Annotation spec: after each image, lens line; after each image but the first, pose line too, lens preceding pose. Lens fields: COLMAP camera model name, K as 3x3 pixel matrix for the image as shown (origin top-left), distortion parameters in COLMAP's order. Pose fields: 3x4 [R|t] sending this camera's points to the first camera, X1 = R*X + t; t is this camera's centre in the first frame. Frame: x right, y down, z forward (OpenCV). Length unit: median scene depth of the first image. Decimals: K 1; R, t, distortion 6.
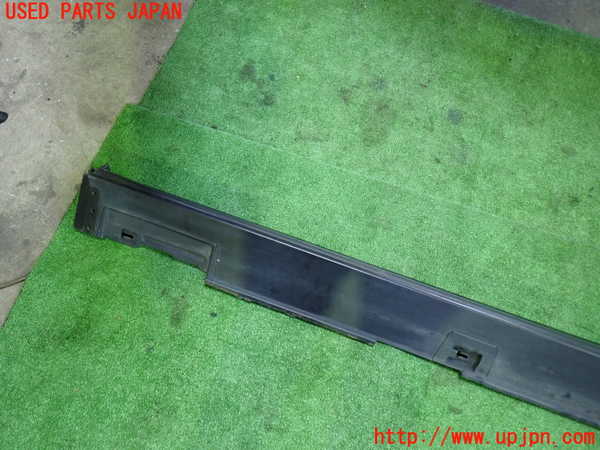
lens RADIAL K [[472.5, 0, 297.8], [0, 472.5, 210.1], [0, 0, 1]] dist [0.013221, -0.002798]
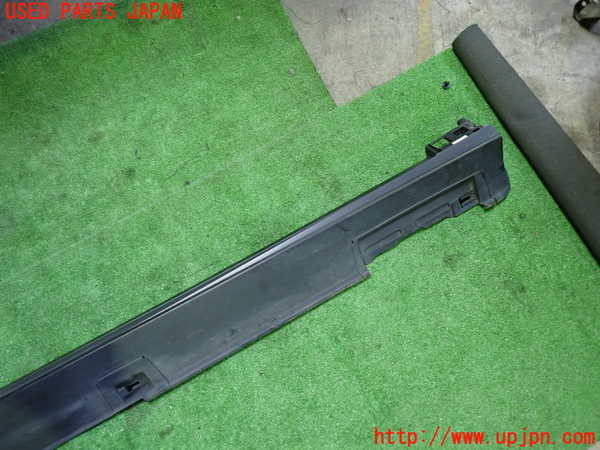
lens RADIAL K [[472.5, 0, 297.8], [0, 472.5, 210.1], [0, 0, 1]] dist [0.013221, -0.002798]
pose [[0.656936, -0.715626, 0.237308, 0.507051], [0.714621, 0.691348, 0.106554, 0.171940], [-0.240315, 0.099587, 0.965573, -0.021491]]
